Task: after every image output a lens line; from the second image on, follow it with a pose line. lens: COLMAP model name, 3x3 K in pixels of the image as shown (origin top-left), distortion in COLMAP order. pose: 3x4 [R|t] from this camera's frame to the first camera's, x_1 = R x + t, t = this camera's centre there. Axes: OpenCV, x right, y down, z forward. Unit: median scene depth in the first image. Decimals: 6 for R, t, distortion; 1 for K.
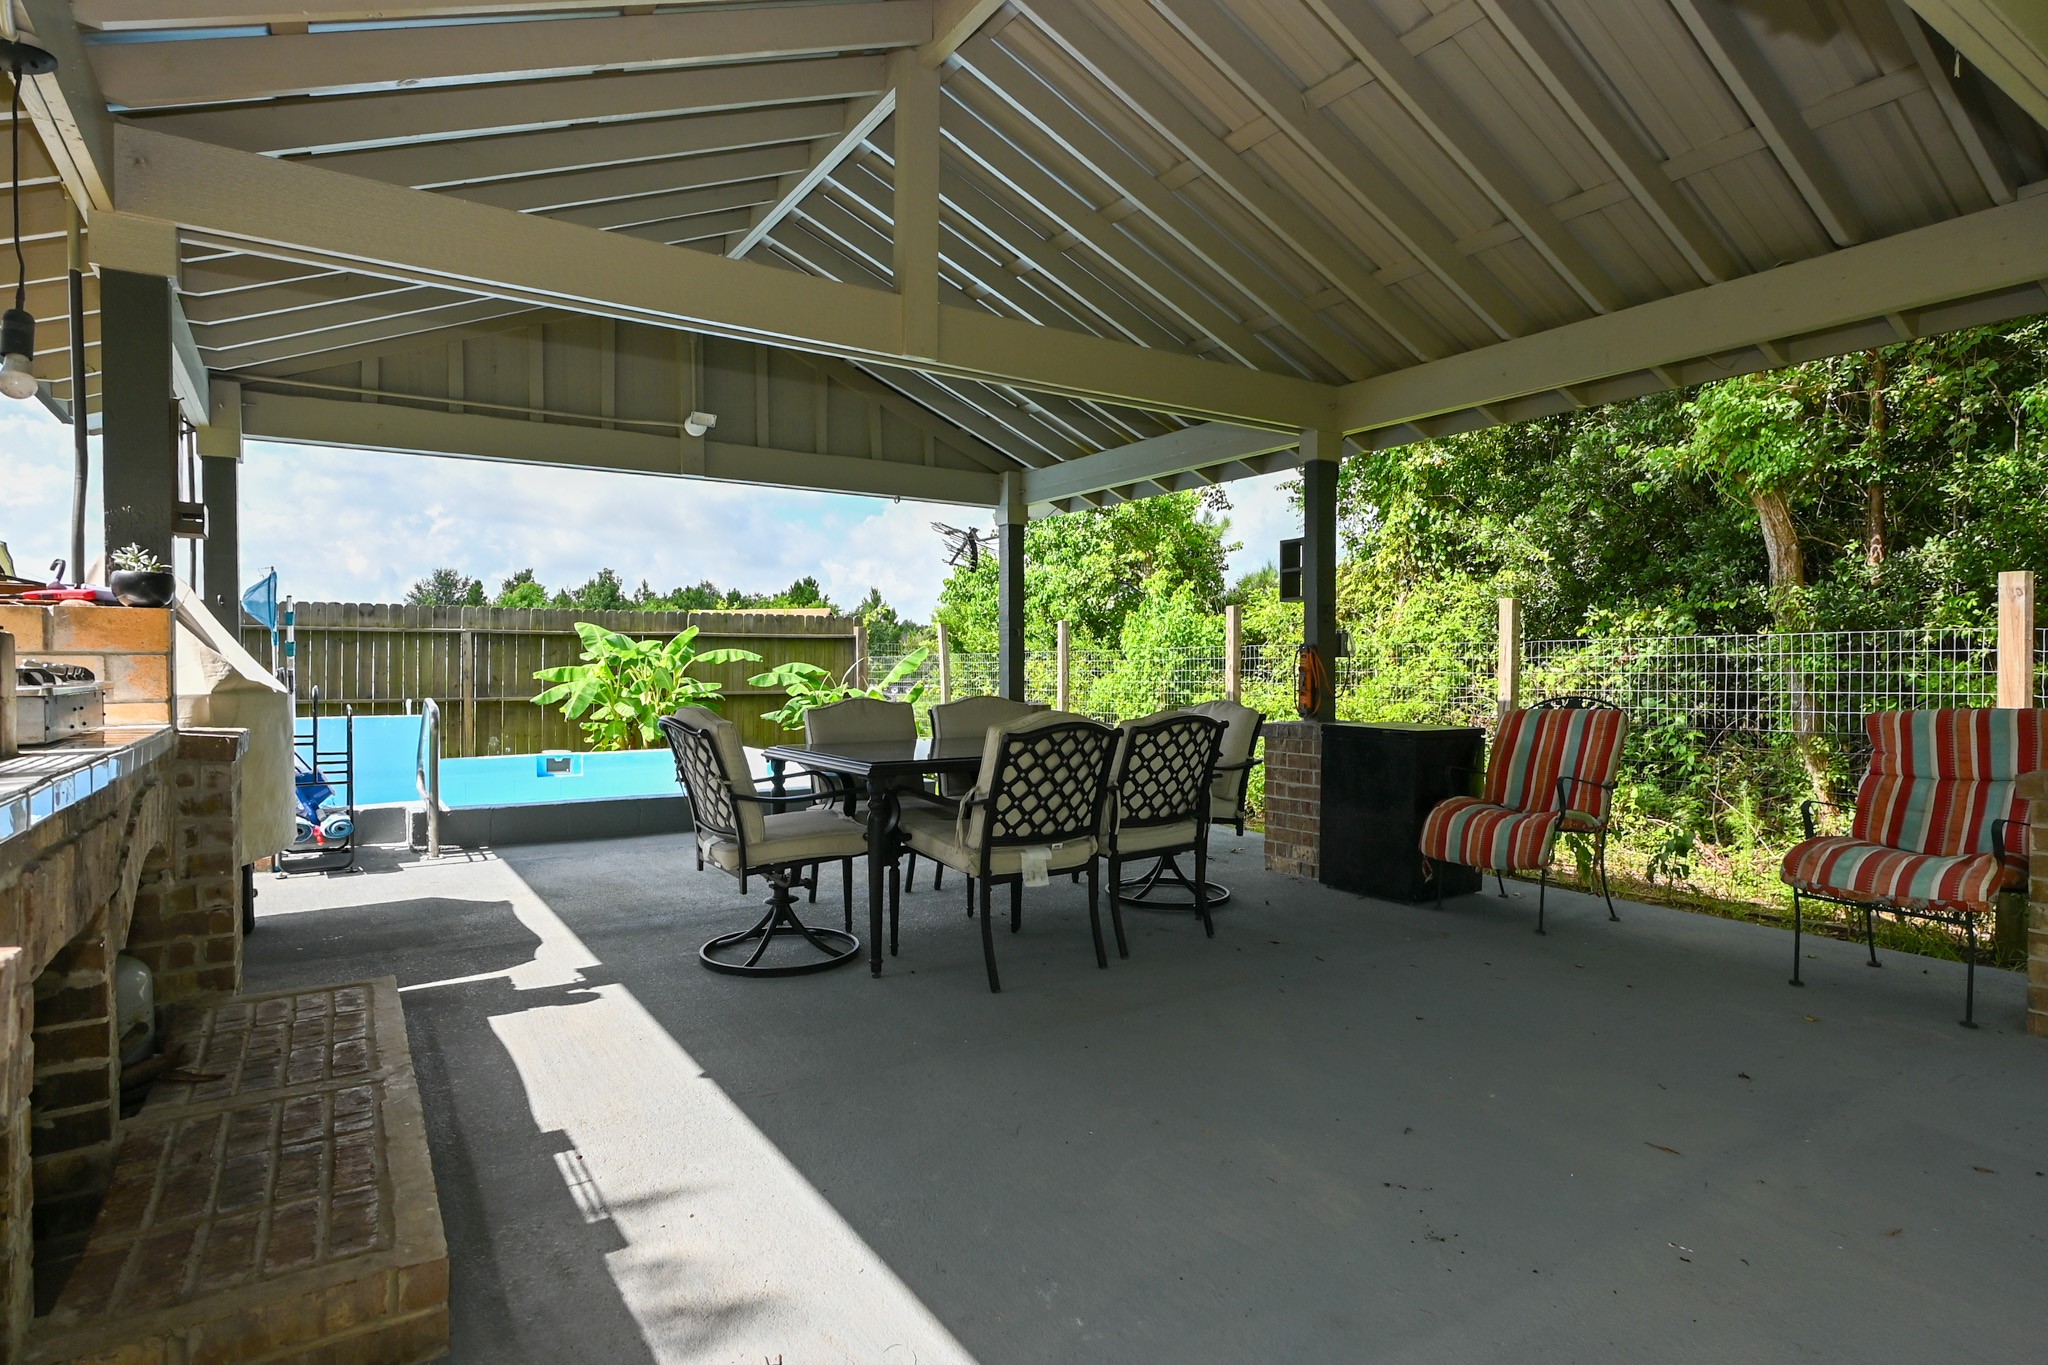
lens RADIAL K [[1052.8, 0, 1024.0], [0, 1052.8, 682.5], [0, 0, 1]] dist [-0.003279, -0.000220]
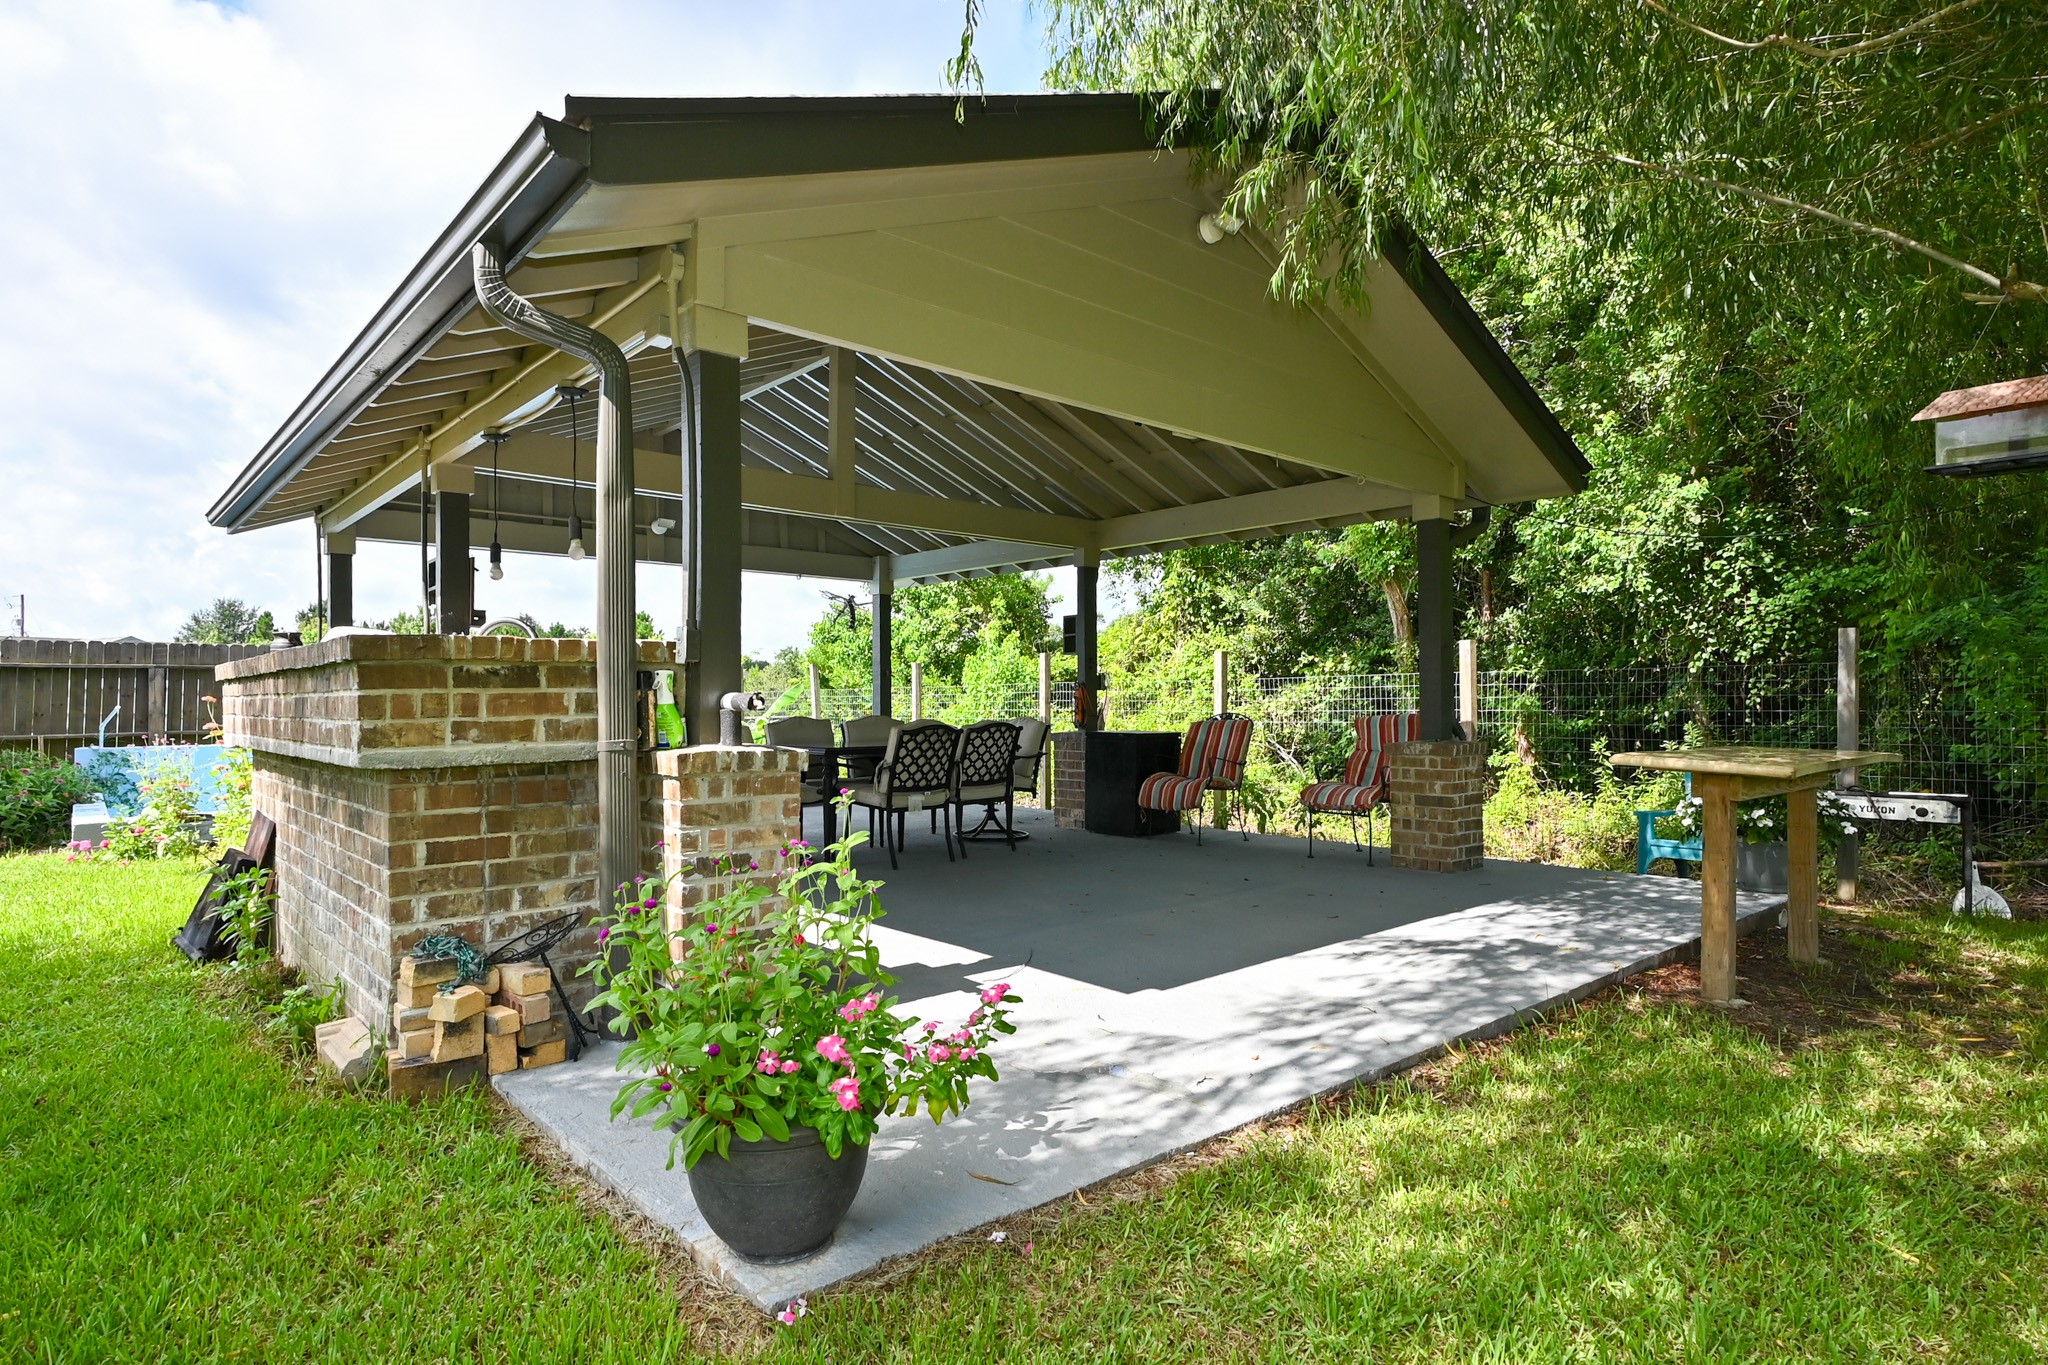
lens RADIAL K [[1052.8, 0, 1024.0], [0, 1052.8, 682.5], [0, 0, 1]] dist [-0.003279, -0.000220]
pose [[0.988794, -0.002213, 0.149273, -0.047643], [0.007248, 0.999423, -0.033193, 0.015679], [-0.149113, 0.033903, 0.988239, -0.531491]]
